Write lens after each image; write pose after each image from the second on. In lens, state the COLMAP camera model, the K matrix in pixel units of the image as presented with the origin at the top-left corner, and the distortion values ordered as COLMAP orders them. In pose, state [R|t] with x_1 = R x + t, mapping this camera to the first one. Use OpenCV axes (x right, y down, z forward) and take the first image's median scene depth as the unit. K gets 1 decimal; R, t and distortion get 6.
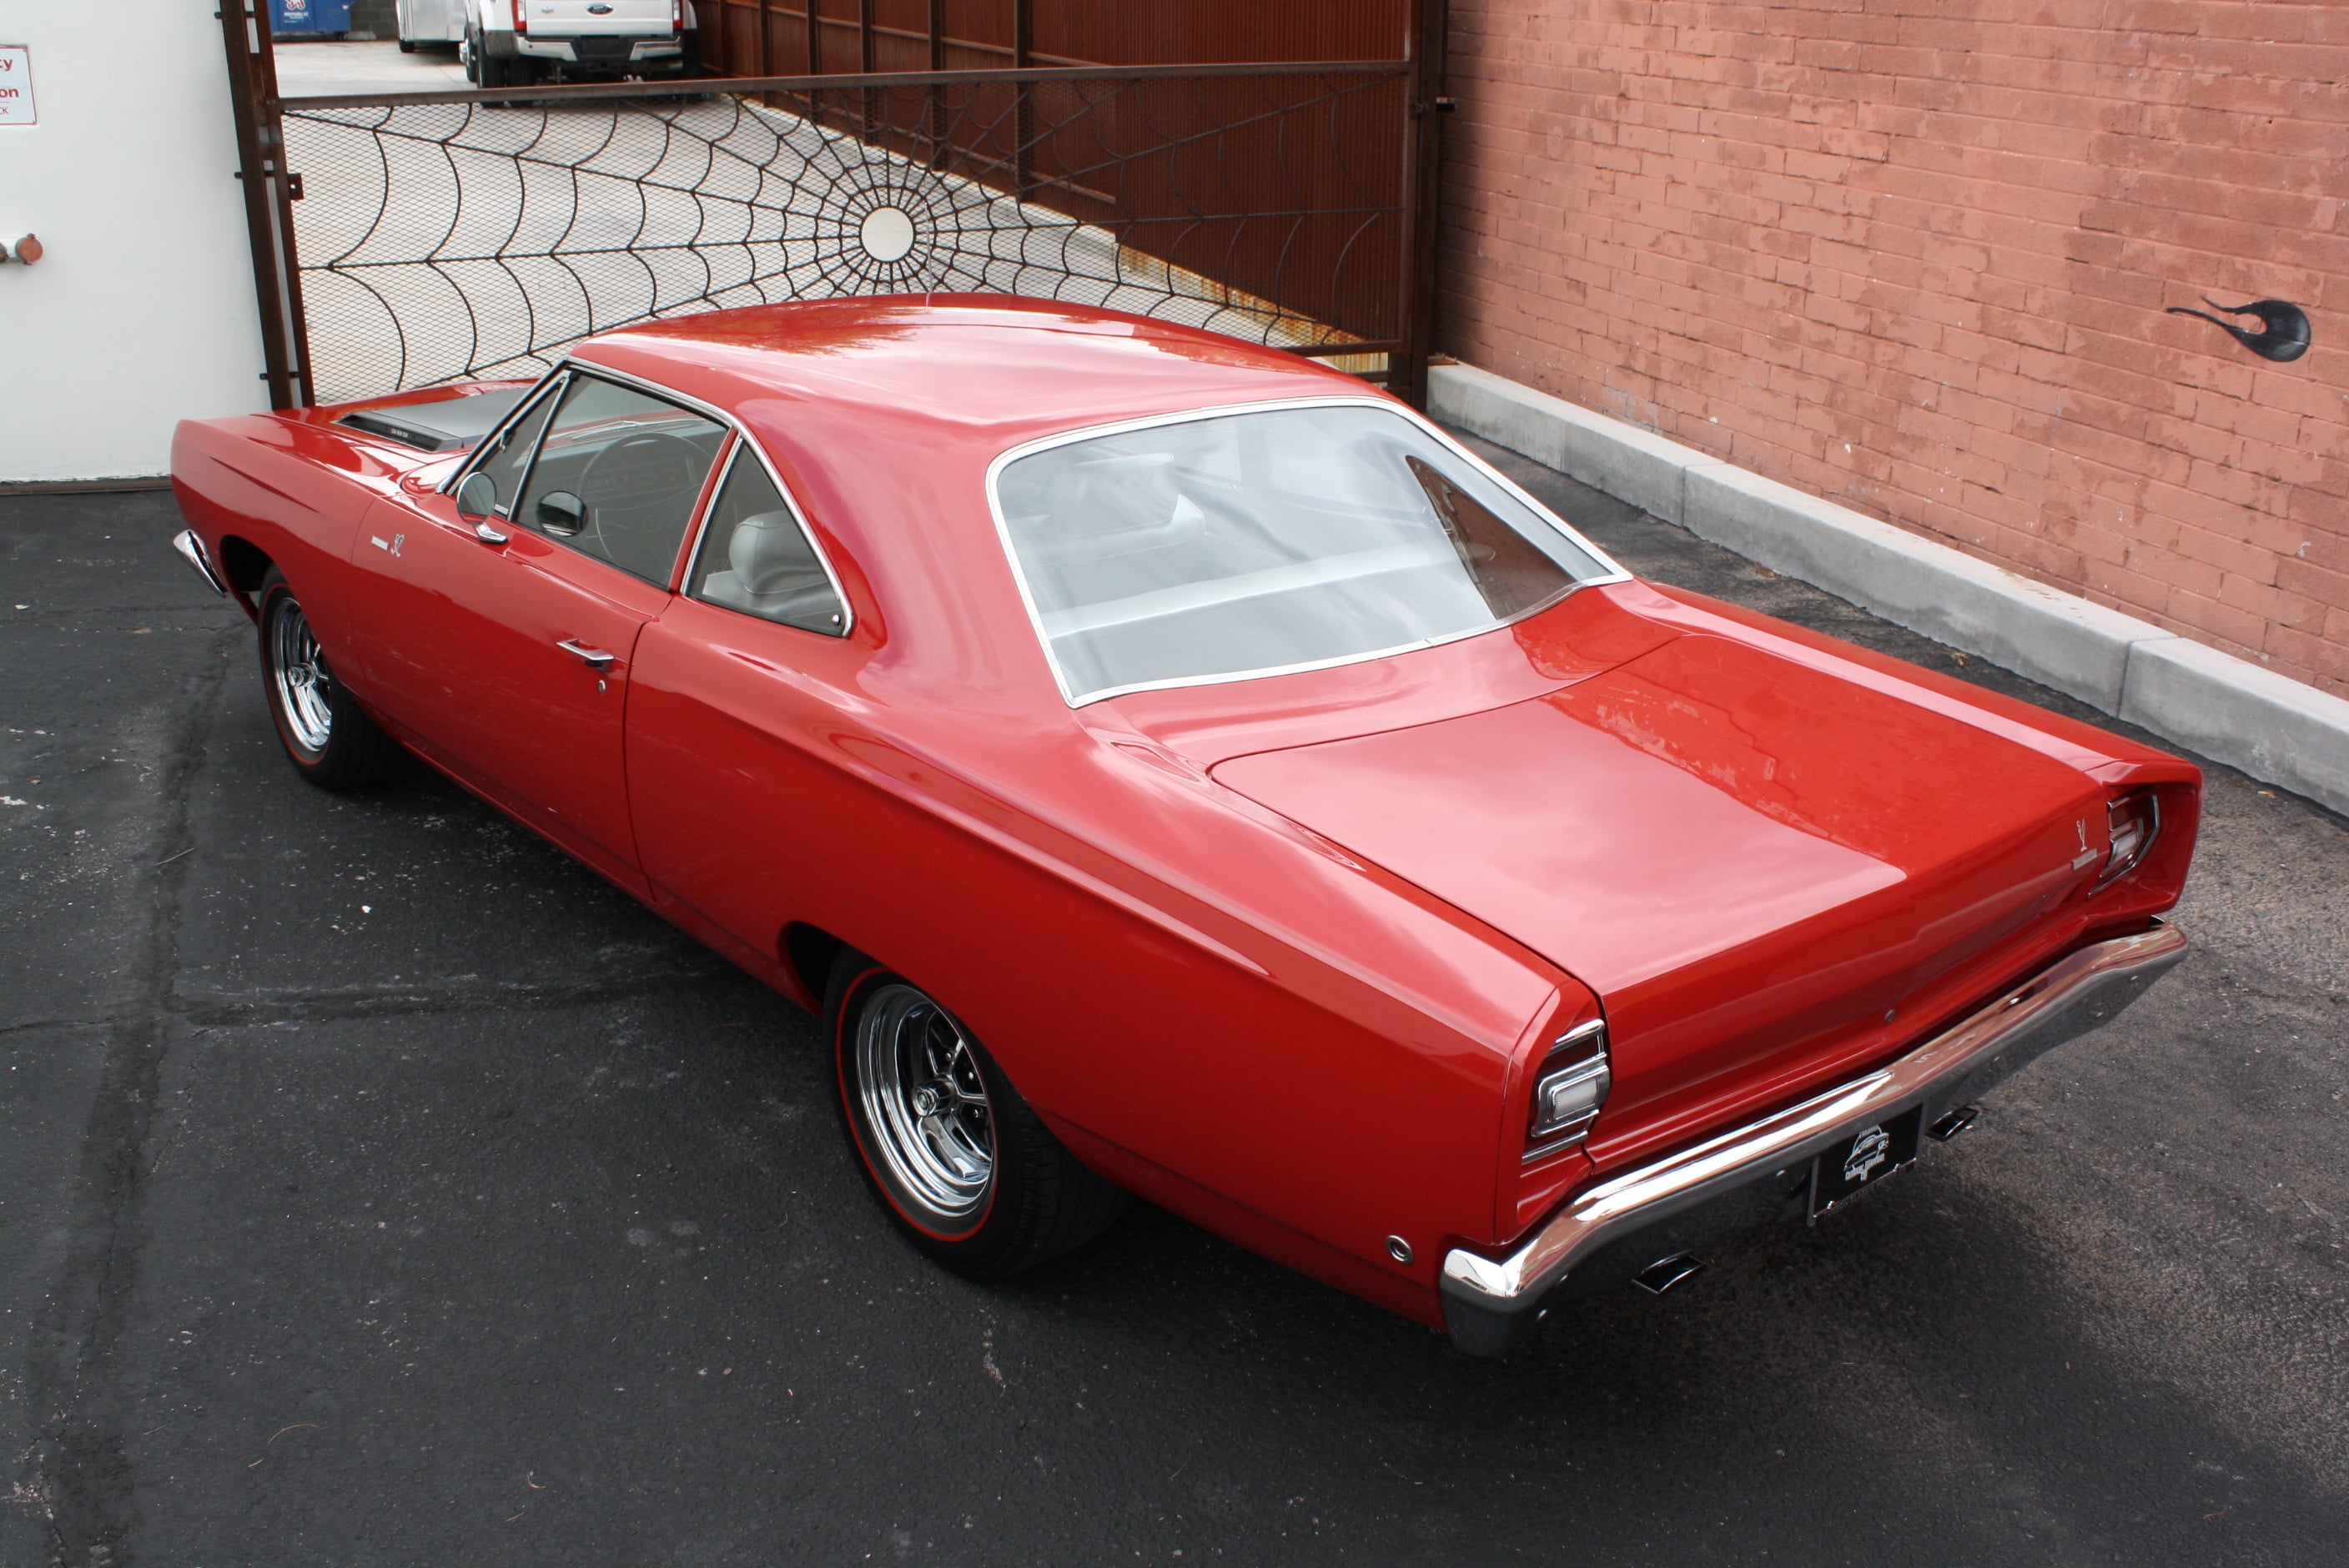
lens RADIAL K [[2308.1, 0, 1177.6], [0, 2308.1, 781.4], [0, 0, 1]] dist [-0.145427, 0.157502]
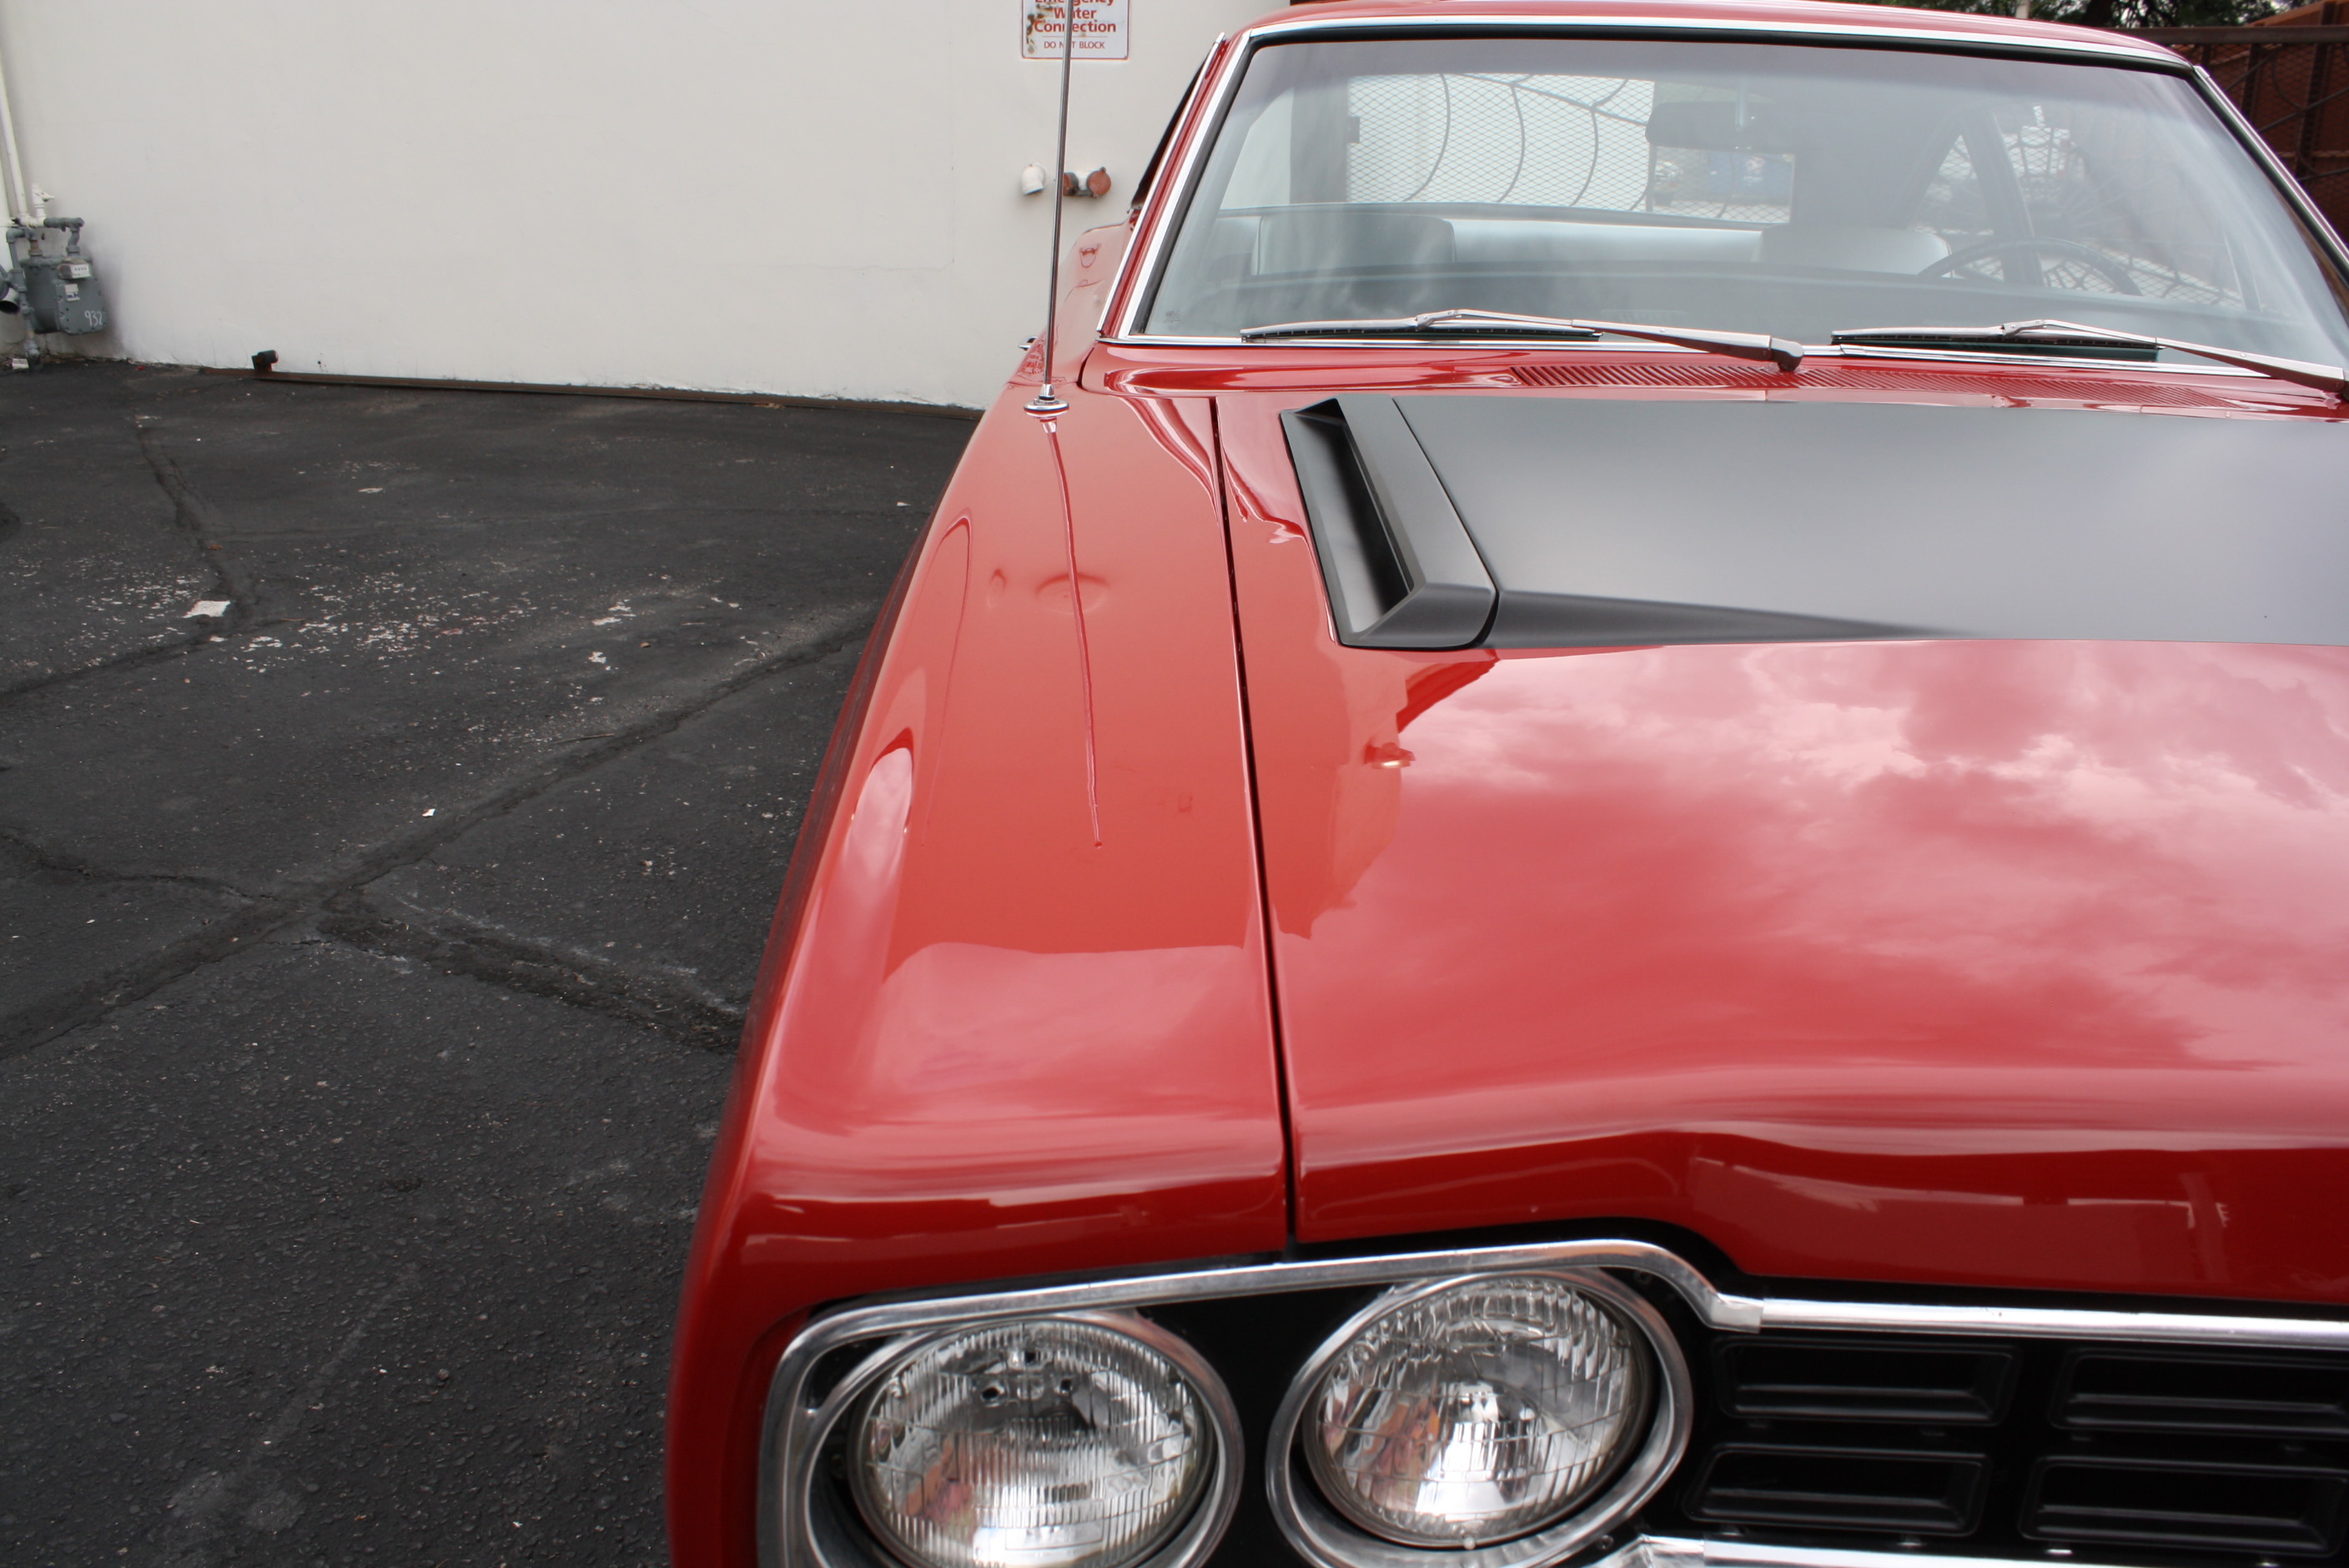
lens RADIAL K [[1981.2, 0, 1183.6], [0, 1981.2, 784.8], [0, 0, 1]] dist [-0.168736, 0.153771]
pose [[0.783540, 0.190302, -0.591481, 0.086112], [-0.219268, 0.975385, 0.023353, -0.008238], [0.581366, 0.111395, 0.805980, 0.410193]]
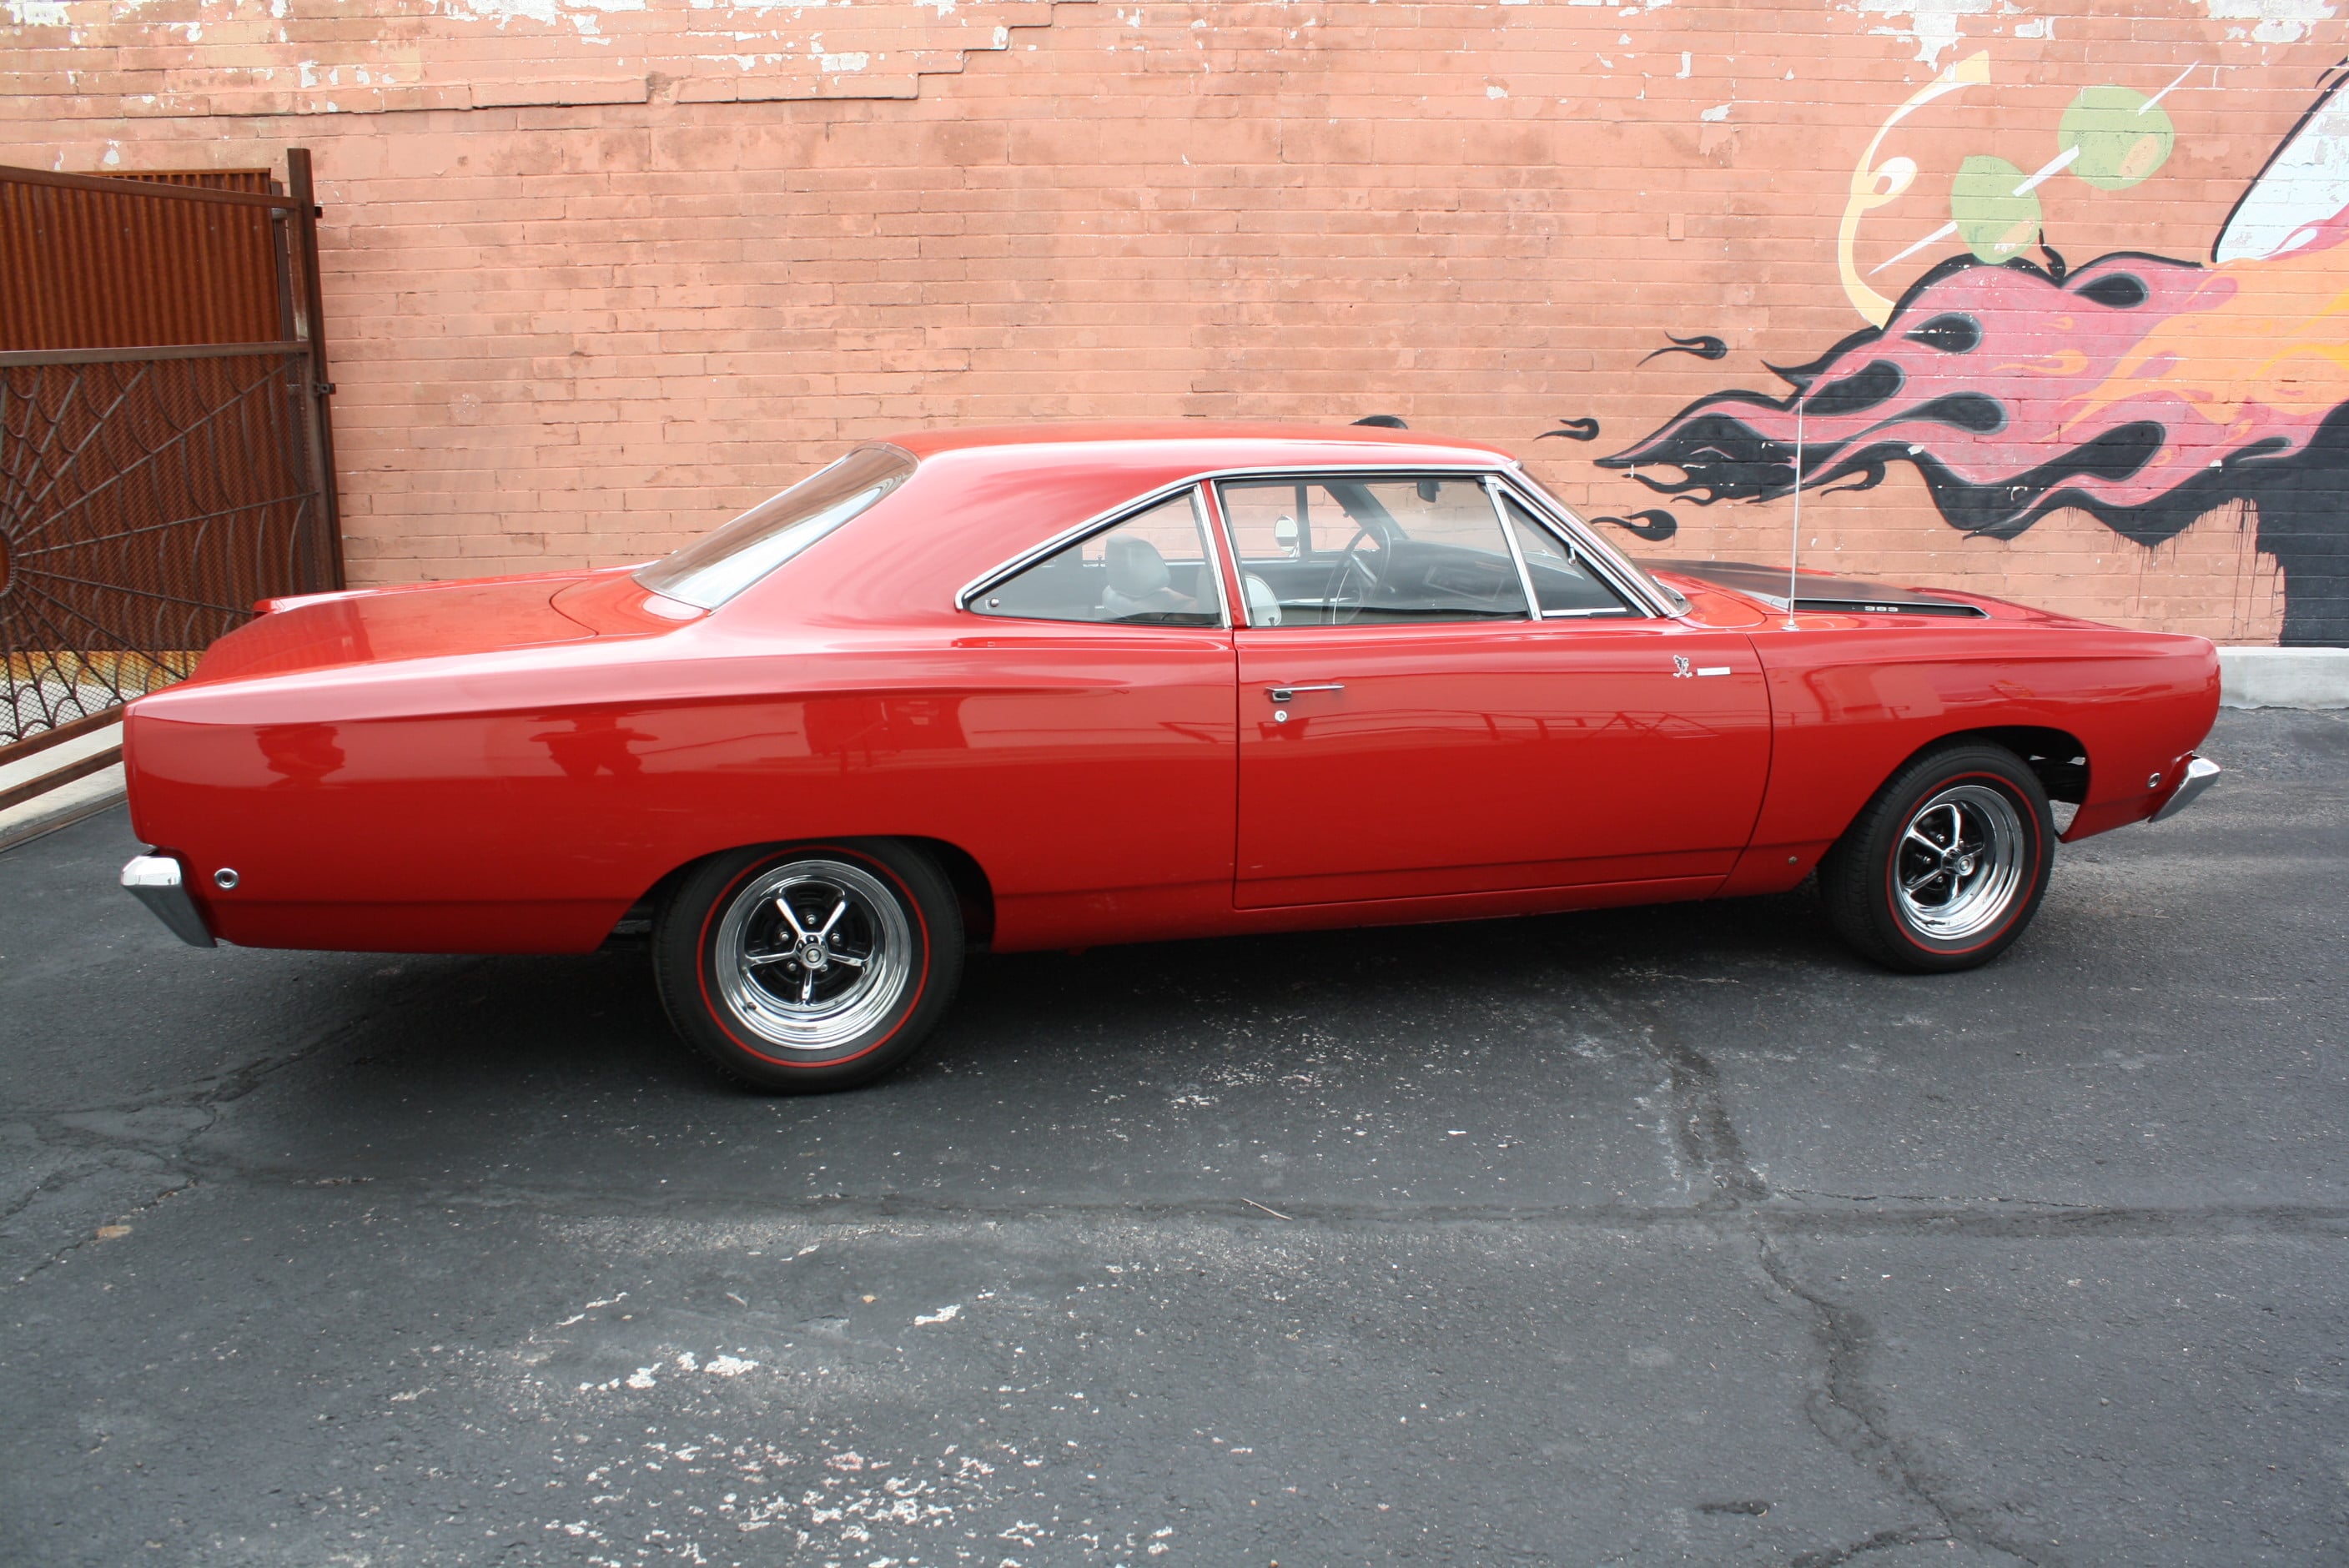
lens RADIAL K [[1981.2, 0, 1183.6], [0, 1981.2, 784.8], [0, 0, 1]] dist [-0.168736, 0.153771]
pose [[0.360708, -0.215194, 0.907514, -0.734508], [0.331528, 0.939056, 0.090902, -0.120123], [-0.871768, 0.268077, 0.410068, 0.525910]]
